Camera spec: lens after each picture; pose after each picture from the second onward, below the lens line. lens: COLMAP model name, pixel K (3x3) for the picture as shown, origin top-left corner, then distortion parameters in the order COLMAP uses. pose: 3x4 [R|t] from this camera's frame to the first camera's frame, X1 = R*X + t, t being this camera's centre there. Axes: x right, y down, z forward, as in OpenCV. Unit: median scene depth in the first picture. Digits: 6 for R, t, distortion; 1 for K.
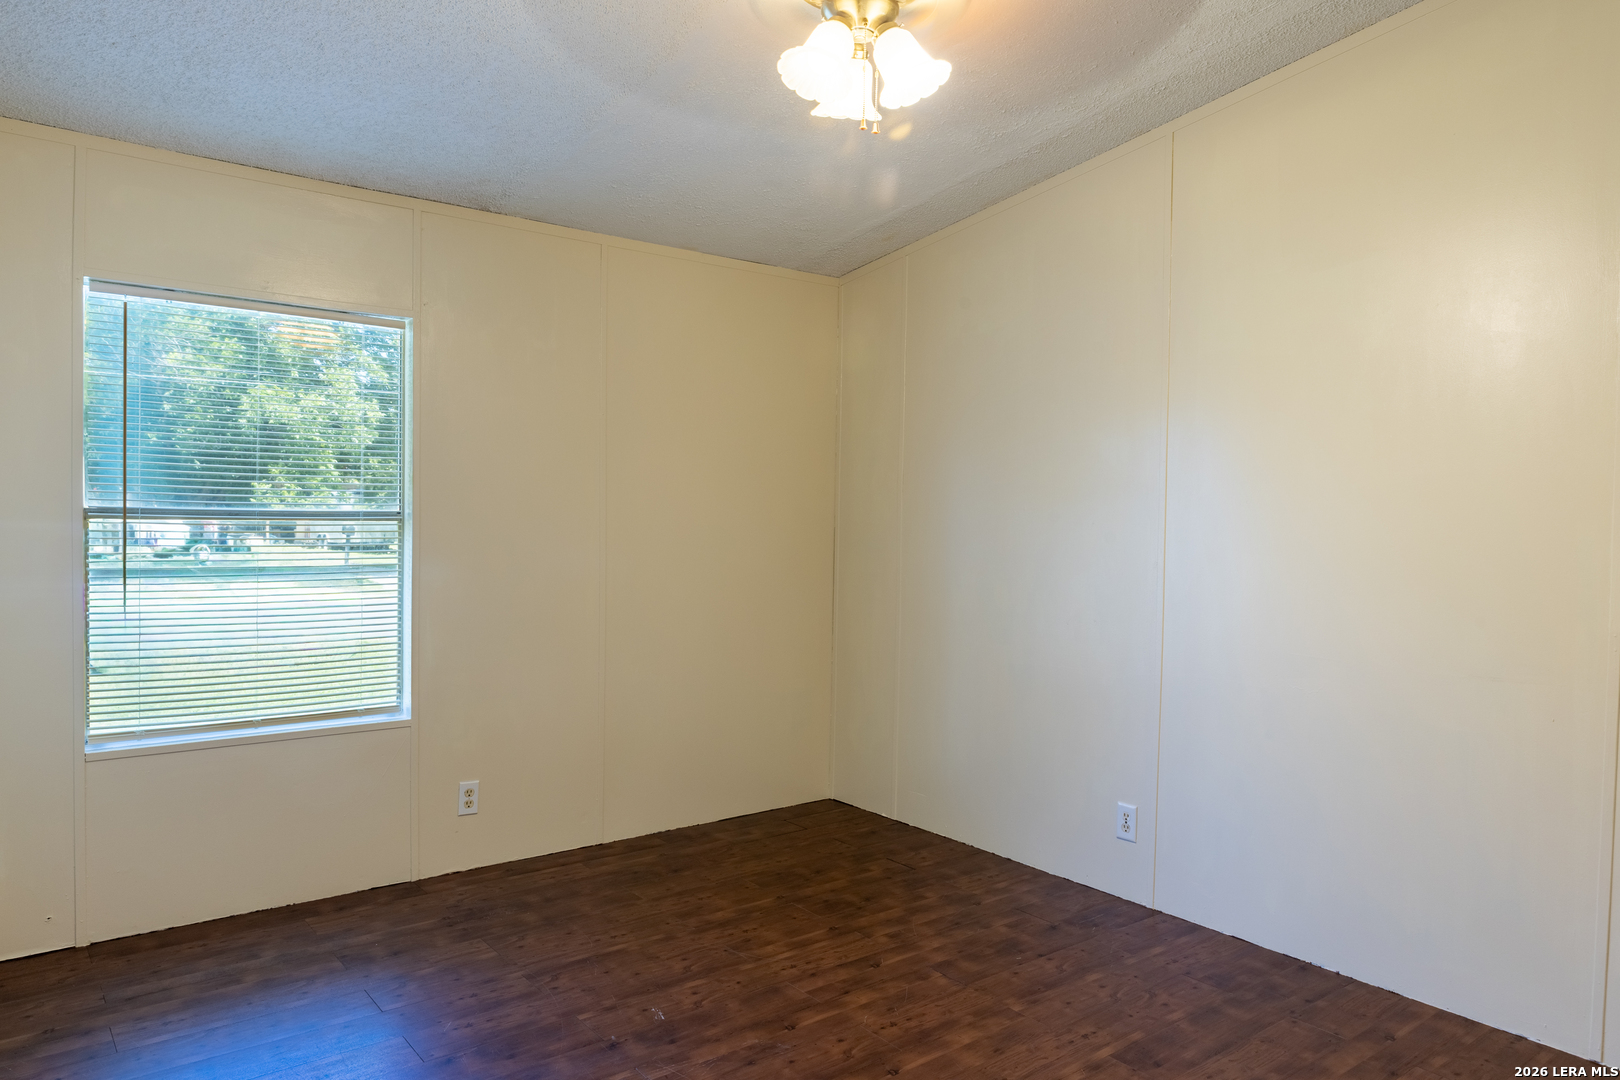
lens RADIAL K [[1080.6, 0, 810.0], [0, 1080.6, 540.0], [0, 0, 1]] dist [0.005839, -0.001622]
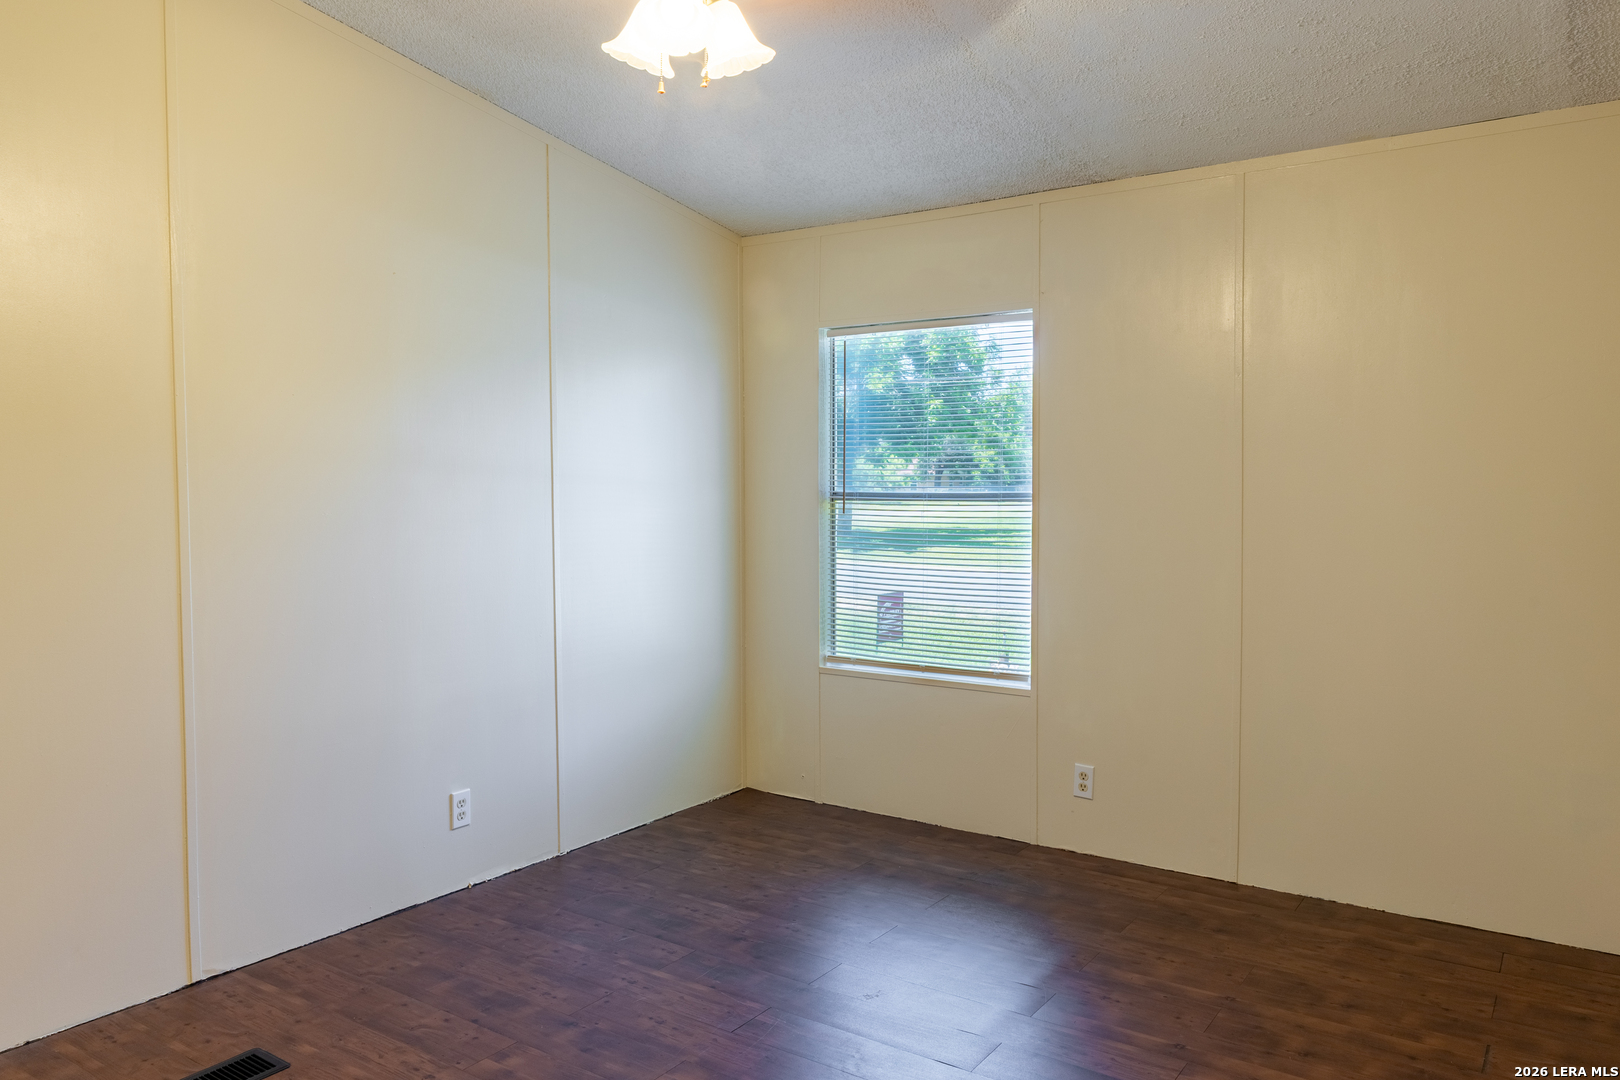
lens RADIAL K [[1080.6, 0, 810.0], [0, 1080.6, 540.0], [0, 0, 1]] dist [0.005839, -0.001622]
pose [[0.316697, 0.025225, -0.948191, 0.569635], [-0.025022, 0.999521, 0.018233, 0.005883], [0.948196, 0.017952, 0.317177, 0.468184]]
